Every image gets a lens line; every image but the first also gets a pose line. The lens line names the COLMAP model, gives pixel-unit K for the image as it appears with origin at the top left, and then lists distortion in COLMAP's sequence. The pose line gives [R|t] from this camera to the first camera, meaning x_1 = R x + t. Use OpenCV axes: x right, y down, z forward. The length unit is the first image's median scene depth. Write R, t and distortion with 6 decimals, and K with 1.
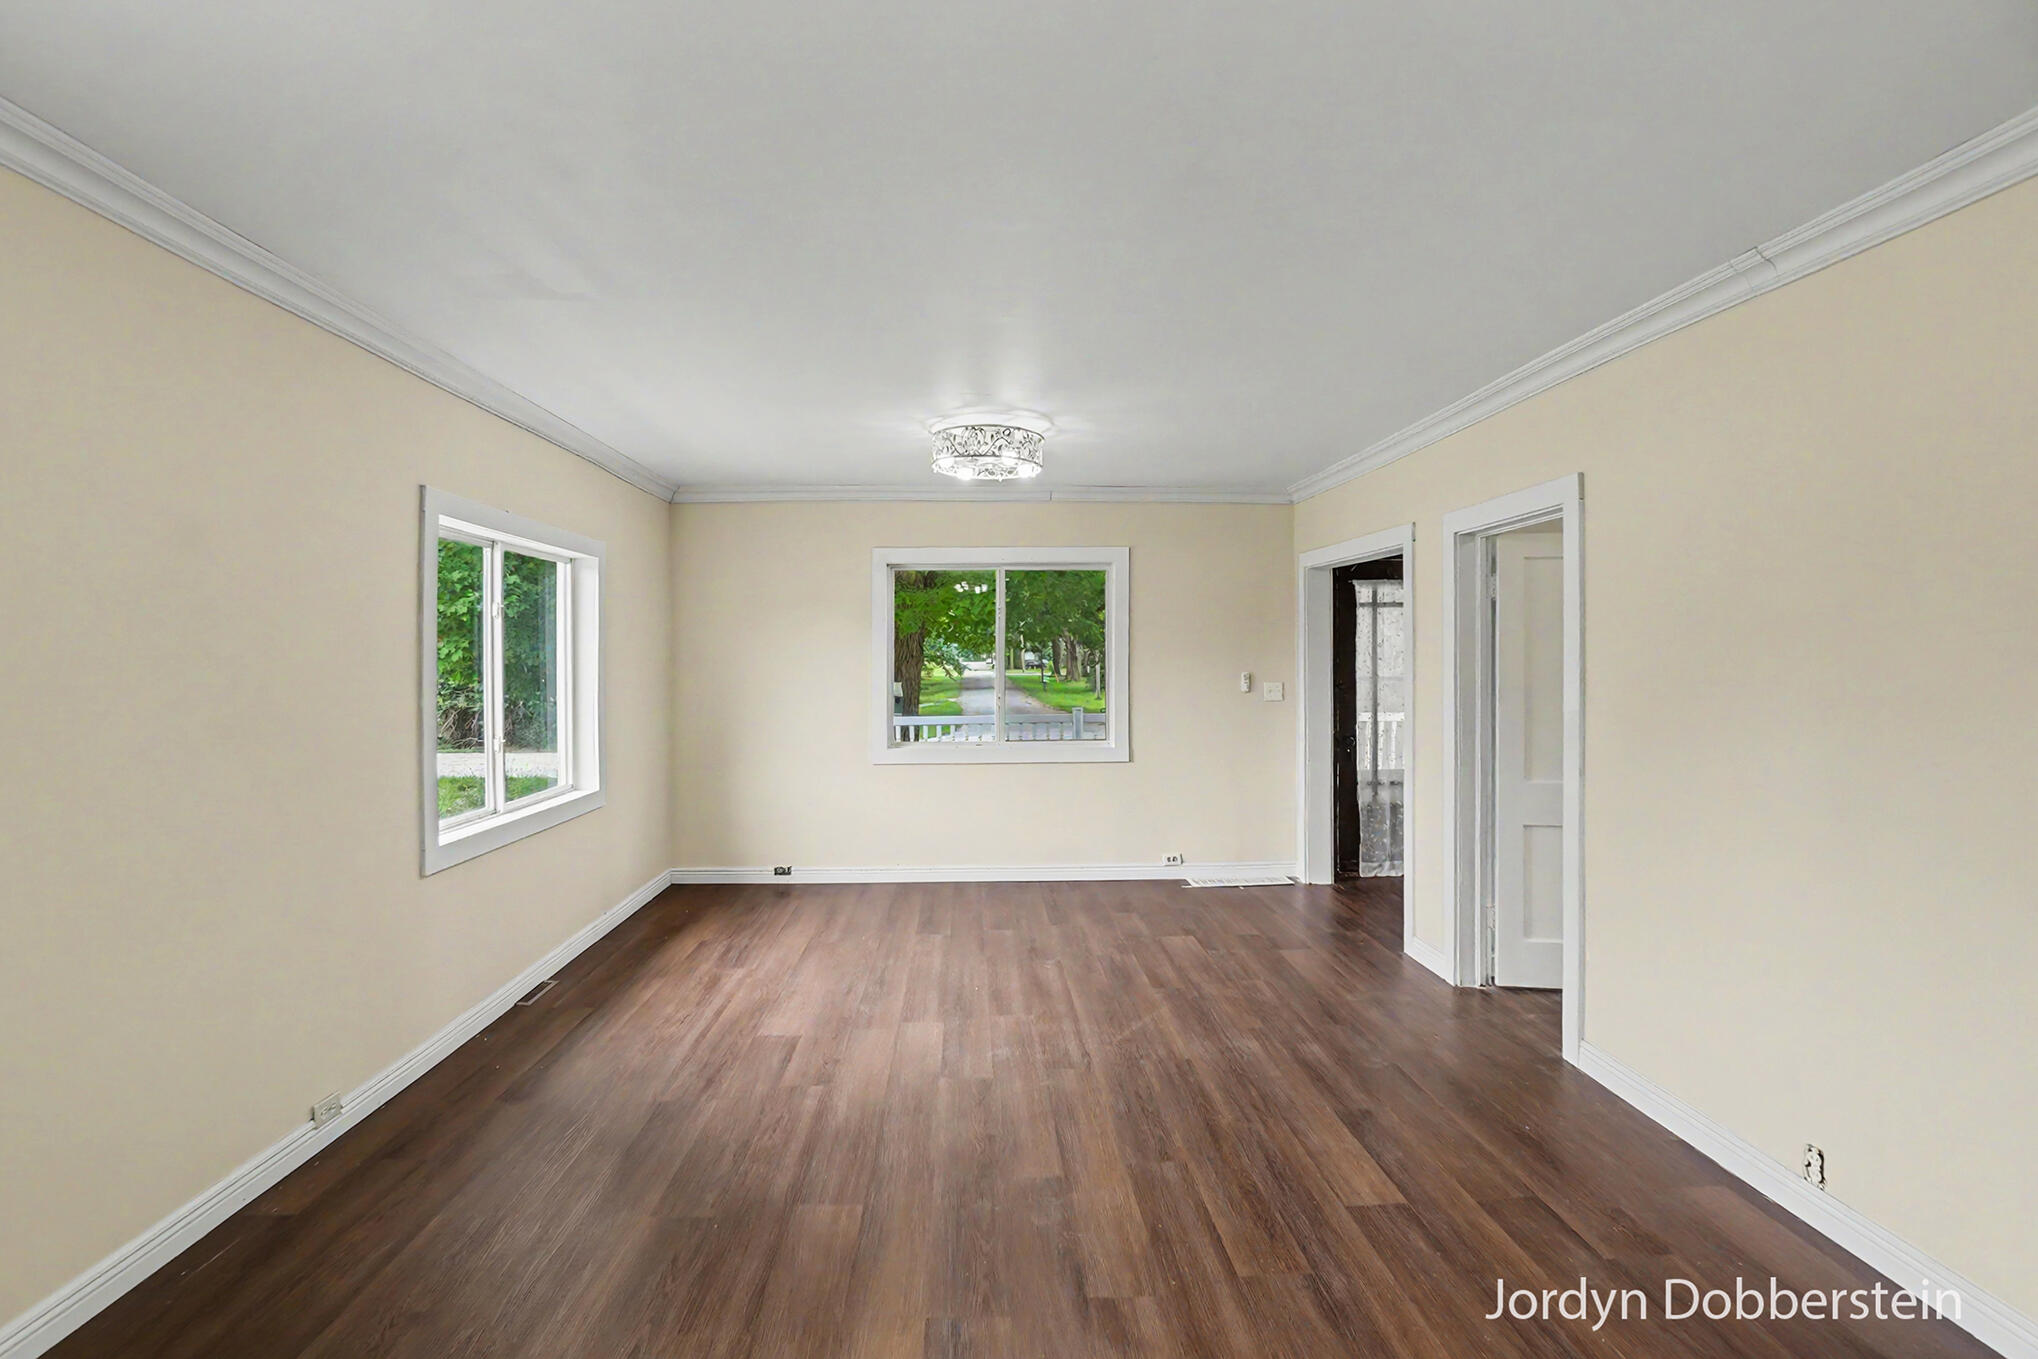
lens RADIAL K [[955.9, 0, 1022.9], [0, 955.9, 659.0], [0, 0, 1]] dist [-0.033760, -0.000182]
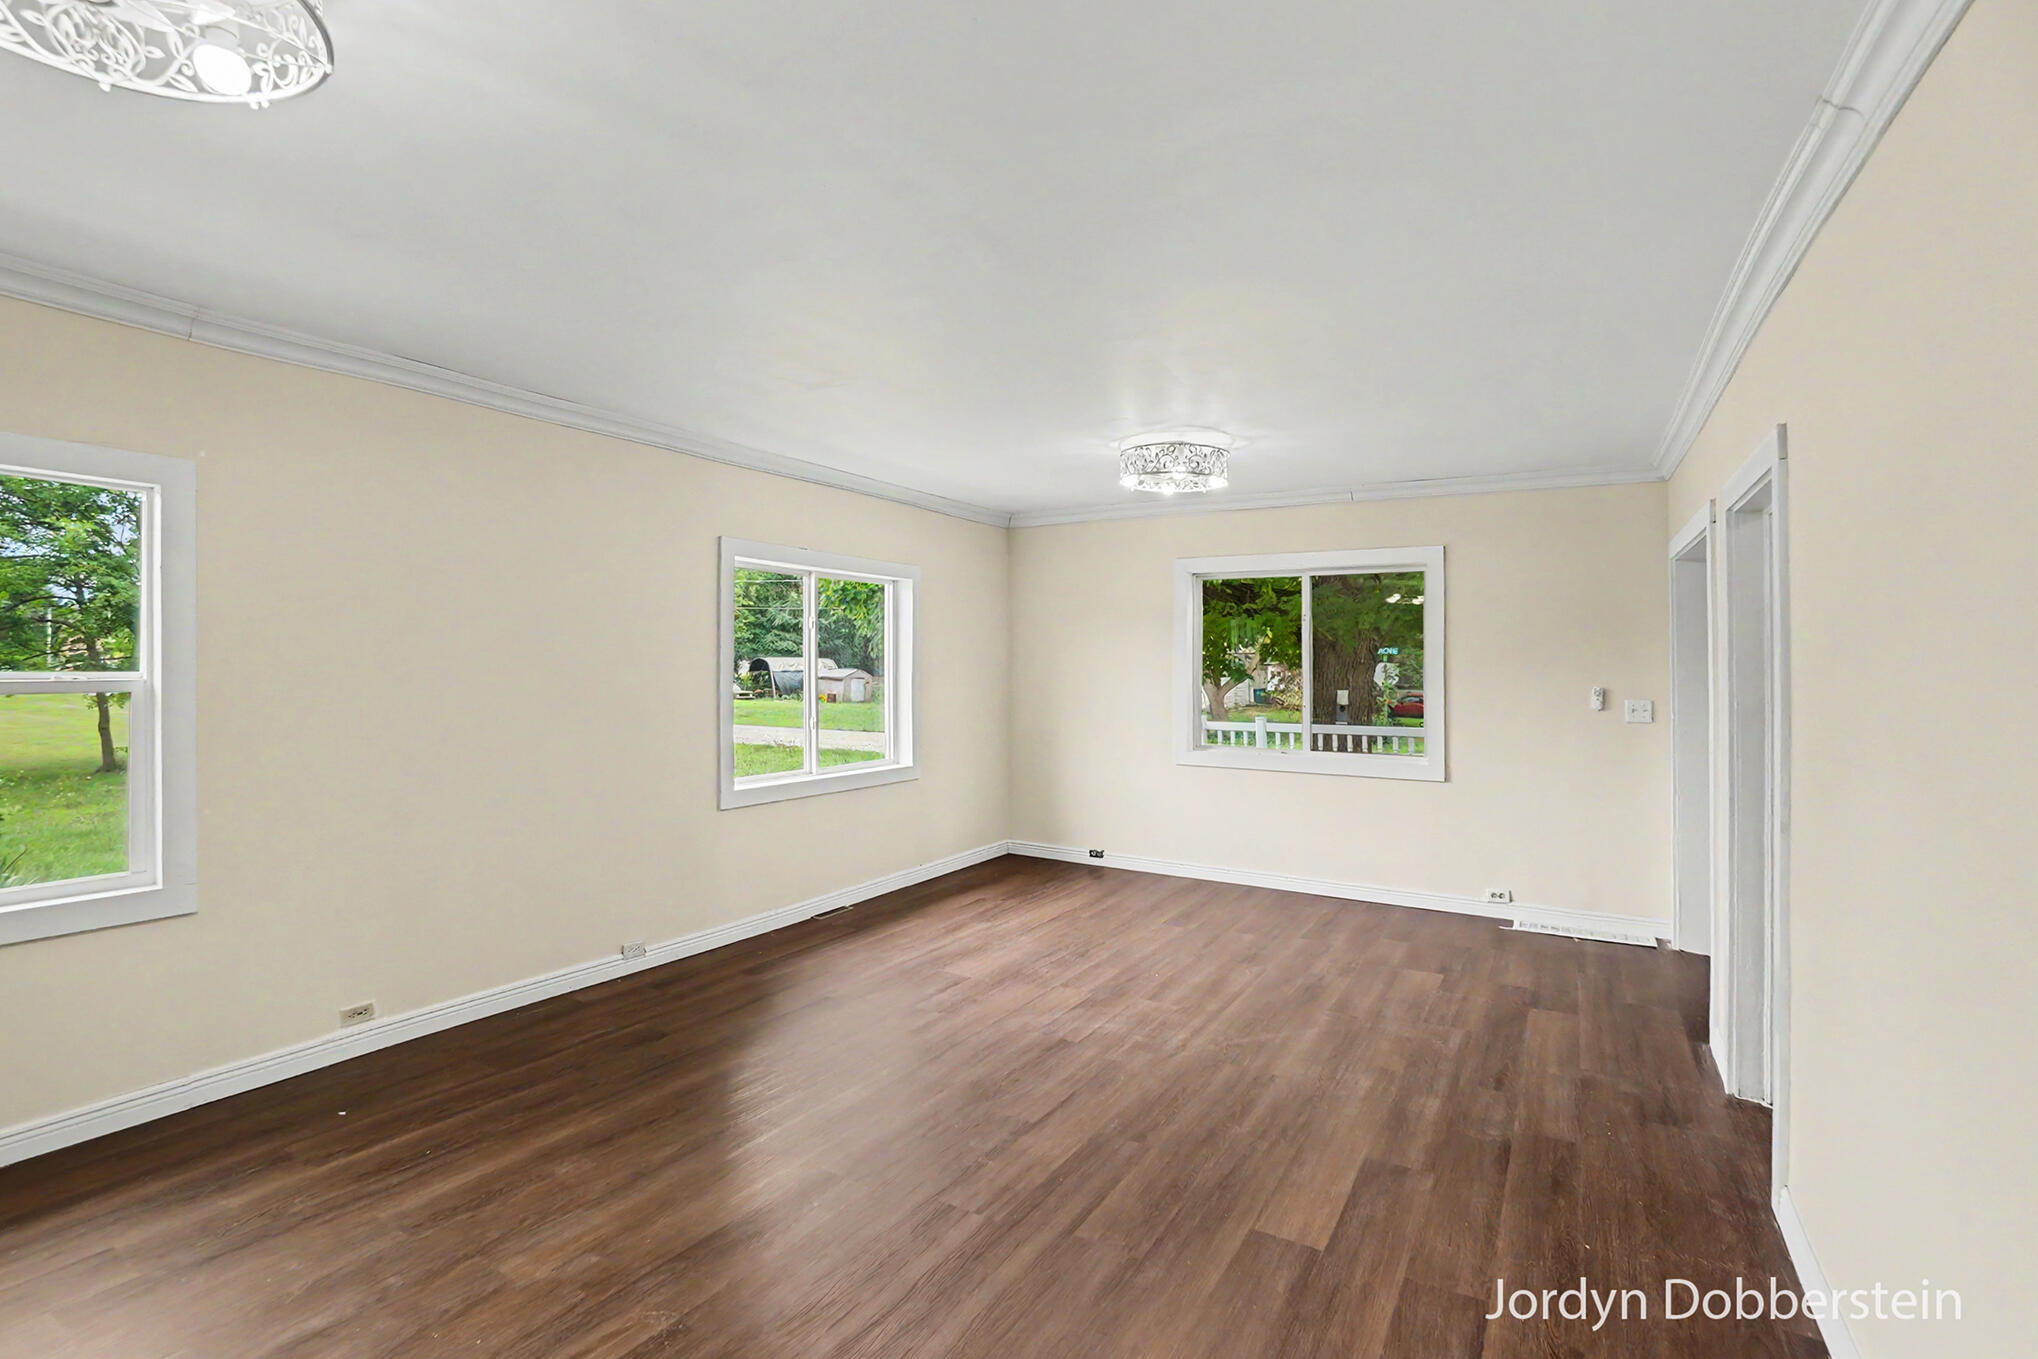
lens RADIAL K [[955.9, 0, 1017.2], [0, 955.9, 684.7], [0, 0, 1]] dist [-0.033760, -0.000182]
pose [[0.829980, 0.026386, -0.557169, 0.401316], [-0.014622, 0.999566, 0.025555, -0.003156], [0.557602, -0.013063, 0.830006, 0.034972]]
